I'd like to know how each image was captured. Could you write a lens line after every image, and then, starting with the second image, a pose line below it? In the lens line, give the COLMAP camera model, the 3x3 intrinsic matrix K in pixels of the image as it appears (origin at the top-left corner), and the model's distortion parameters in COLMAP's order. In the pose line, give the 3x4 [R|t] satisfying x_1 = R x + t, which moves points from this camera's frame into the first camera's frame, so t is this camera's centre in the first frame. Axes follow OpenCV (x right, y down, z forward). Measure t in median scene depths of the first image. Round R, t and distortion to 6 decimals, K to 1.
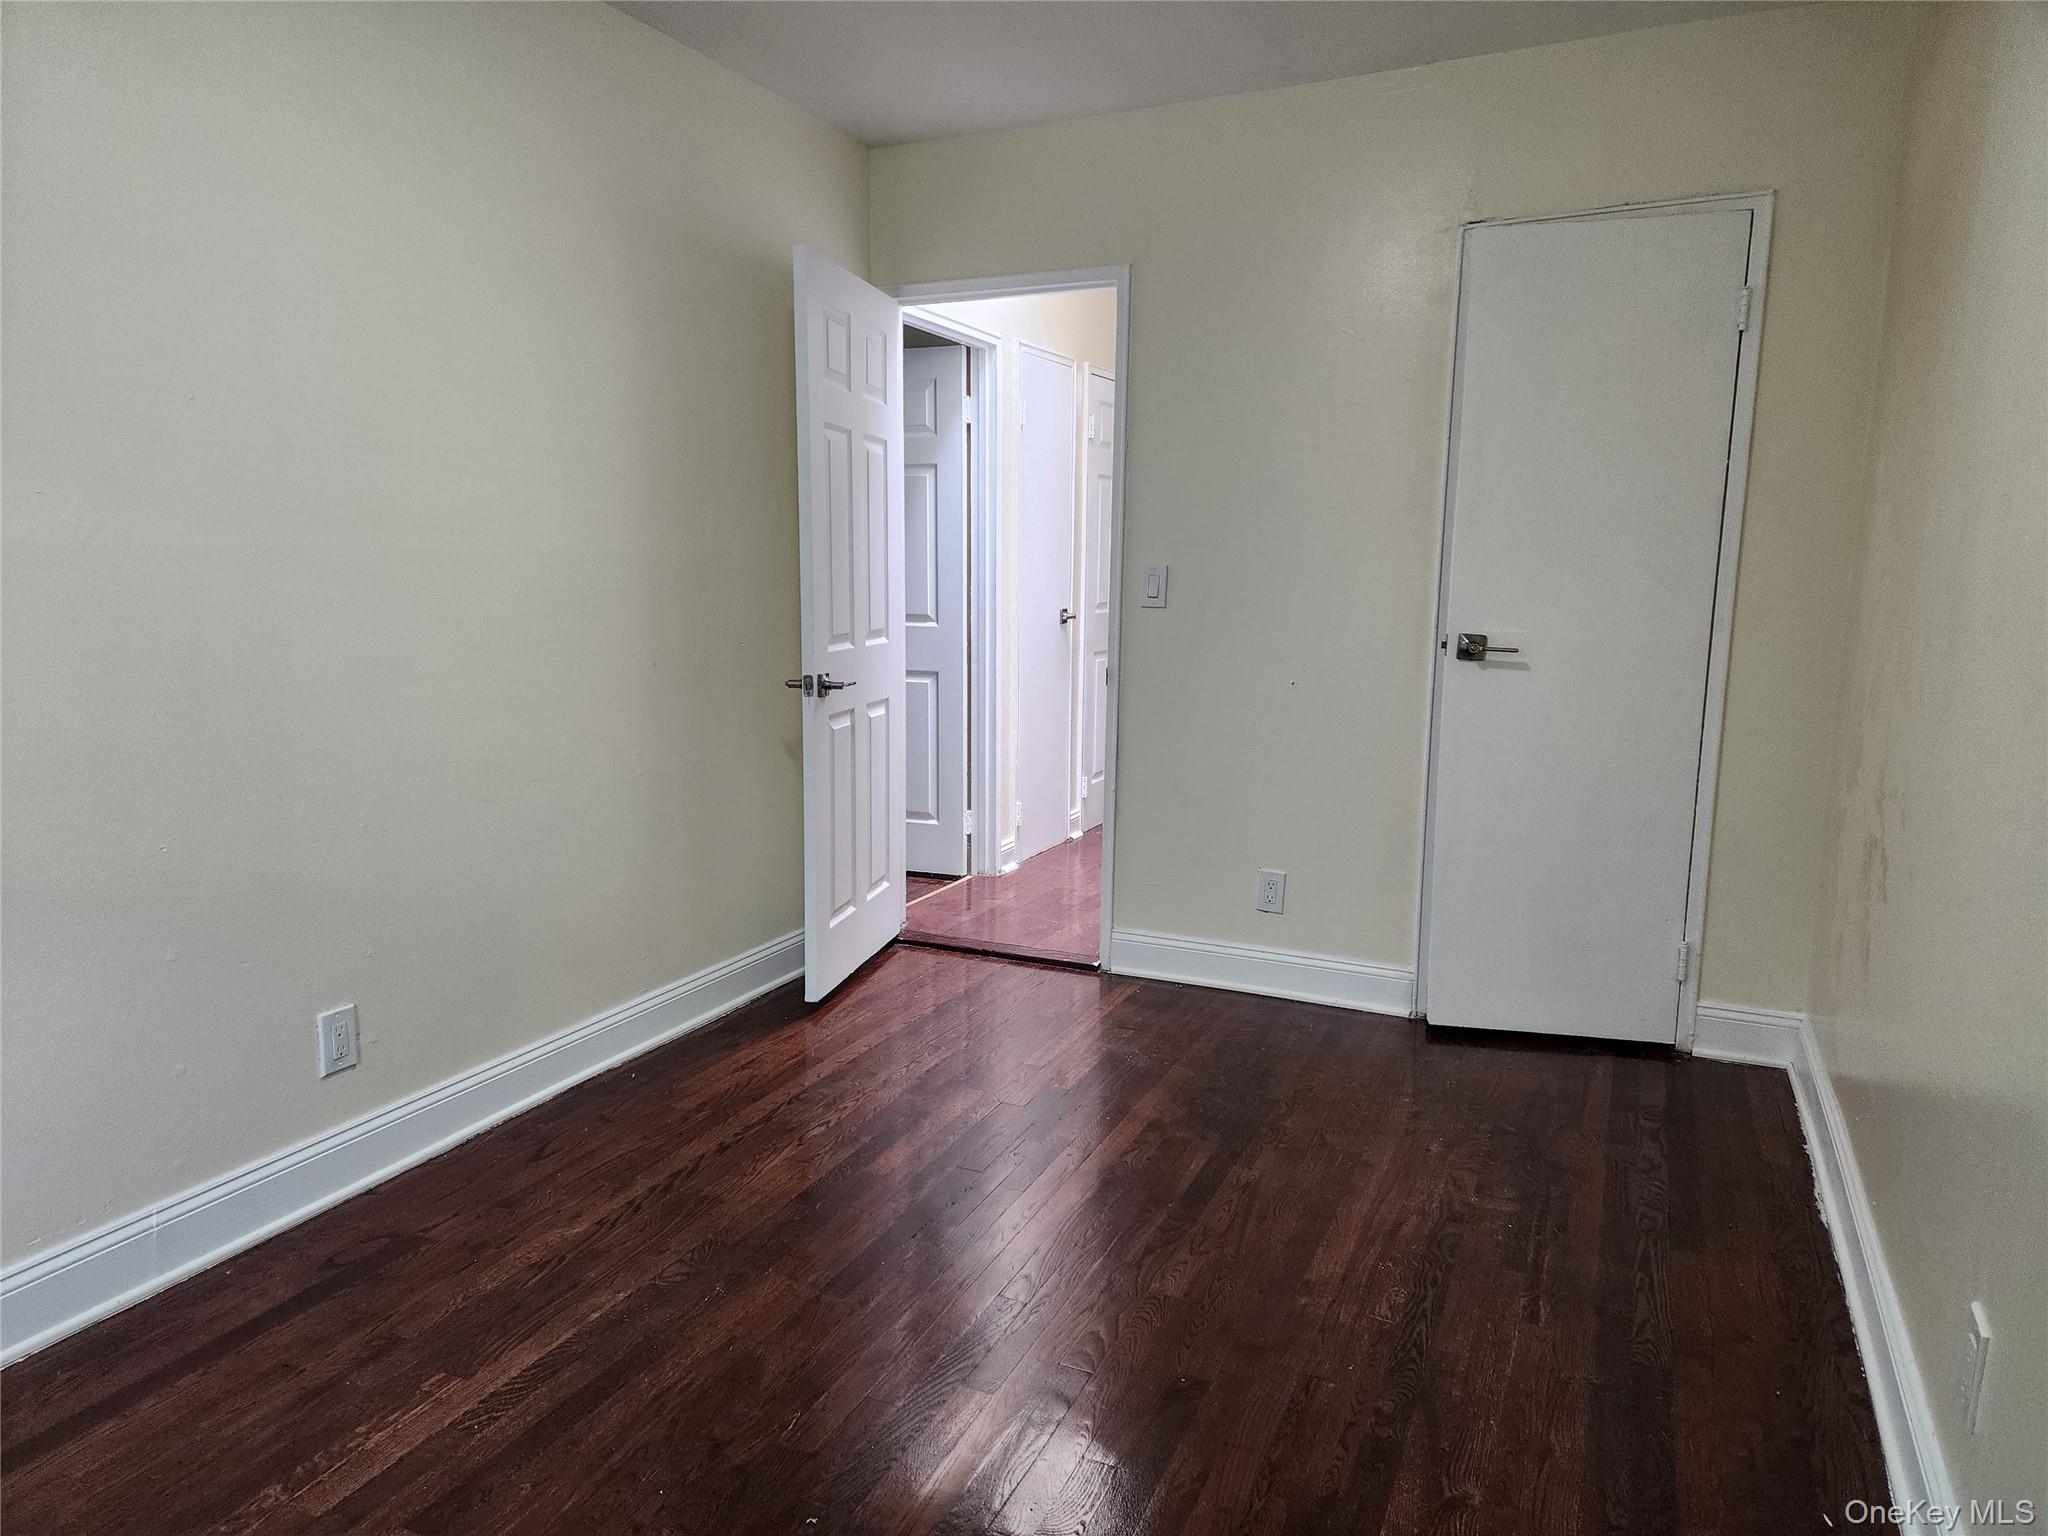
lens RADIAL K [[1338.1, 0, 1029.4], [0, 1338.1, 766.7], [0, 0, 1]] dist [0.098573, -0.079375]
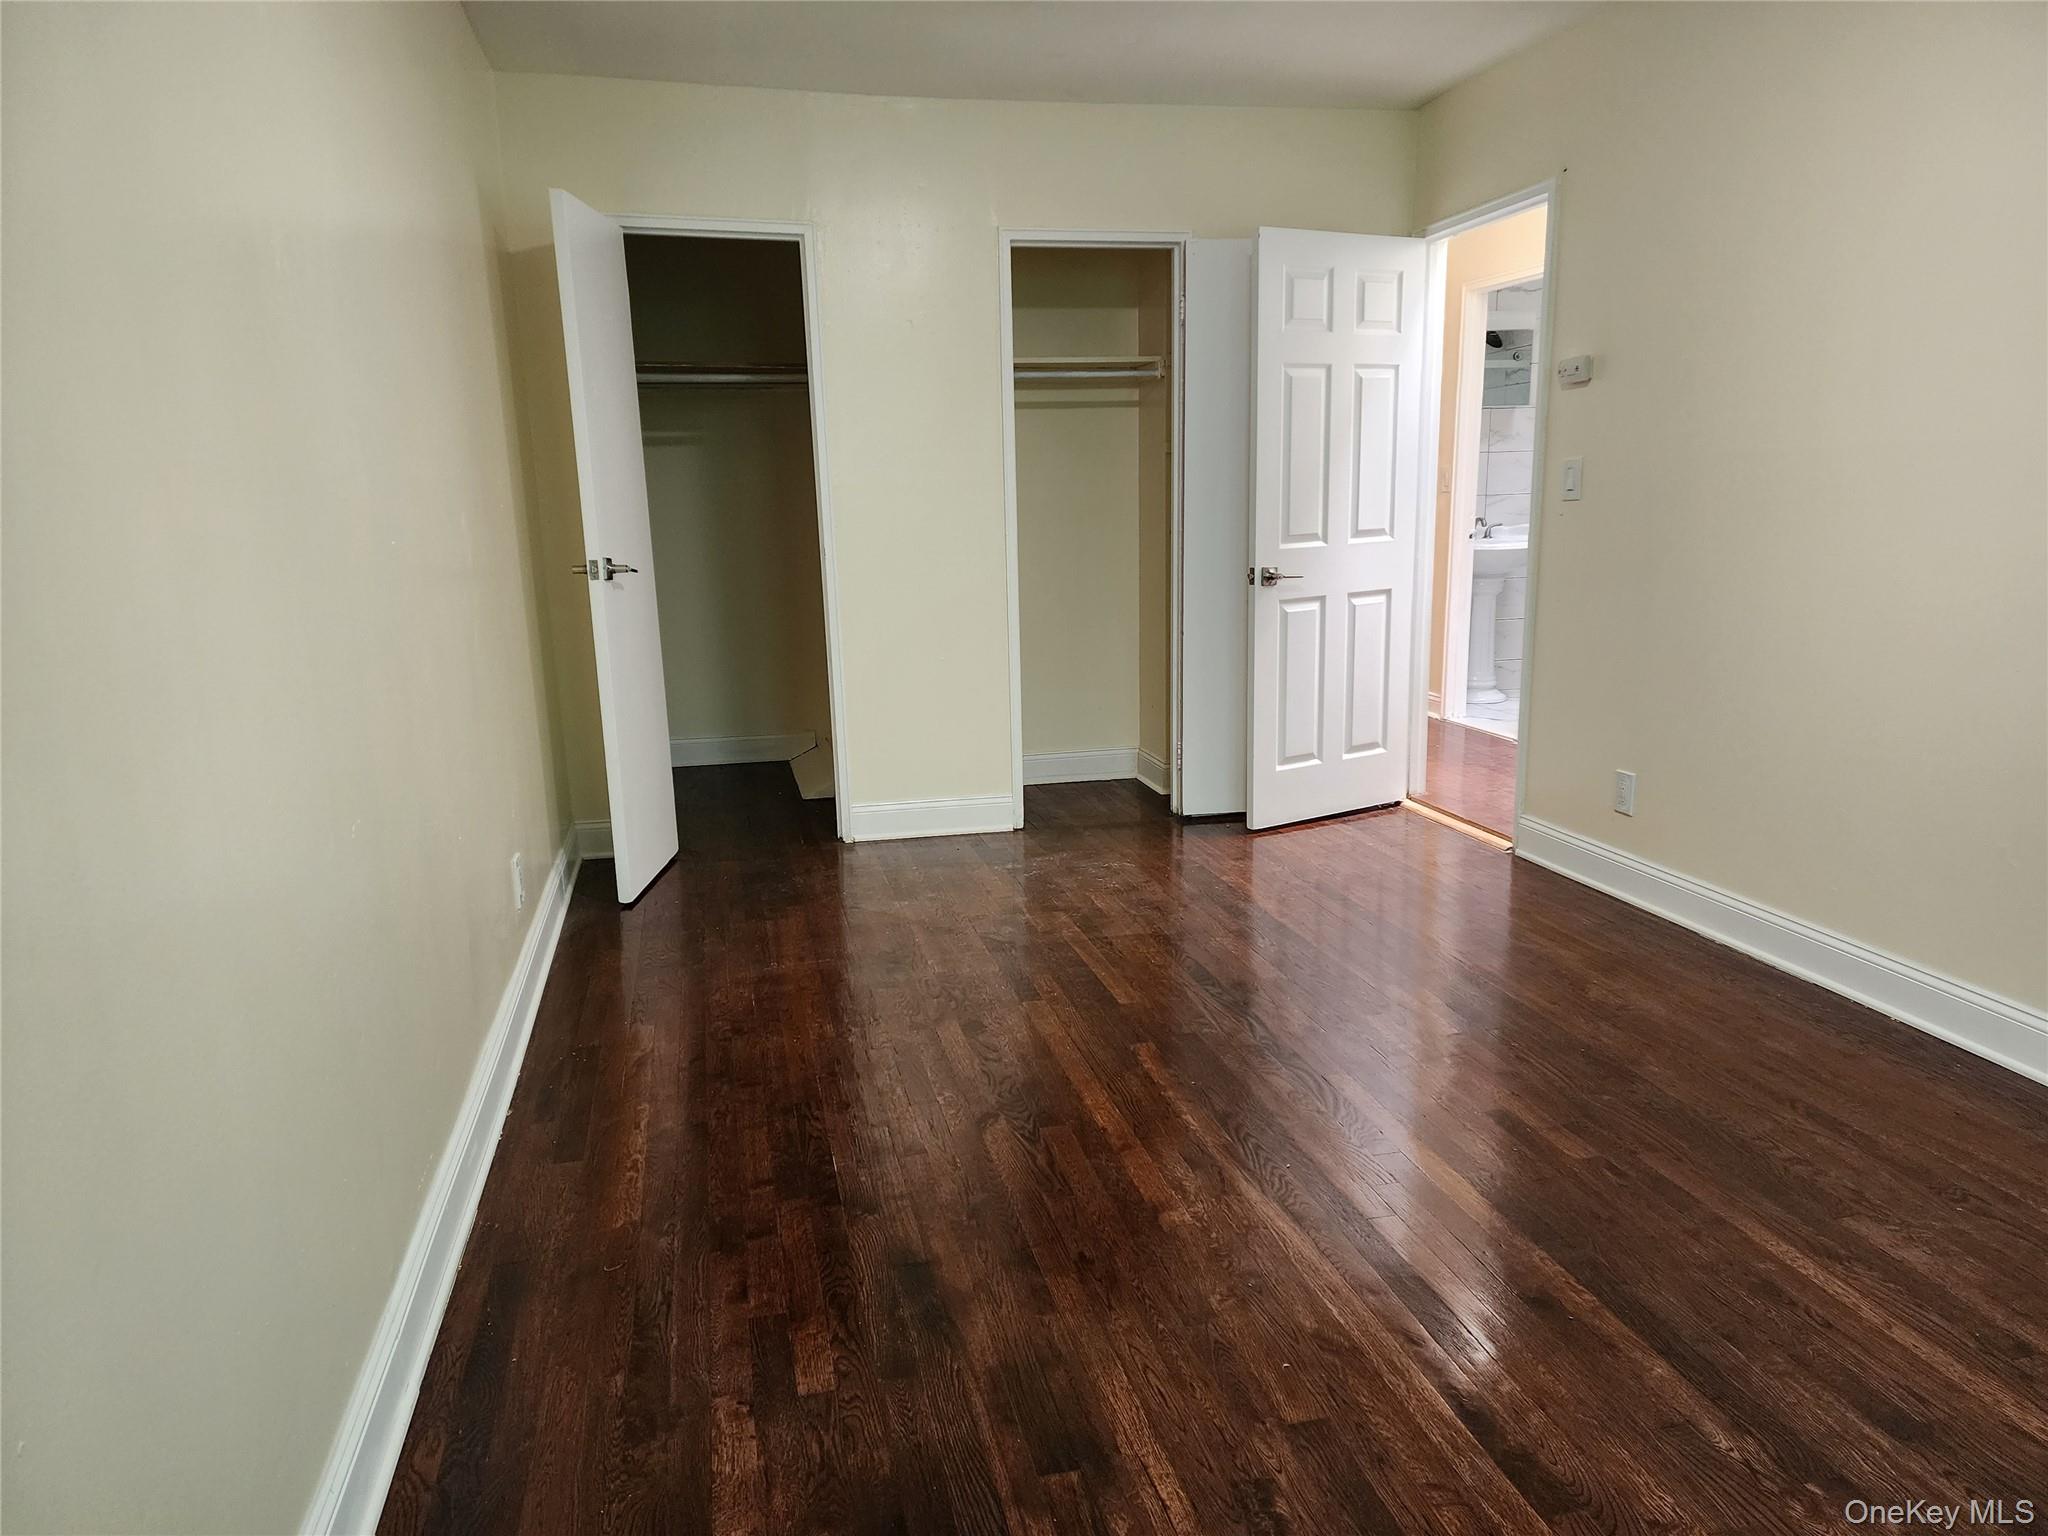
lens RADIAL K [[1338.1, 0, 1029.4], [0, 1338.1, 766.7], [0, 0, 1]] dist [0.098573, -0.079375]
pose [[0.644687, 0.124987, -0.754160, 0.666784], [-0.073109, 0.992102, 0.101924, 0.005399], [0.760943, -0.010573, 0.648733, -0.001520]]
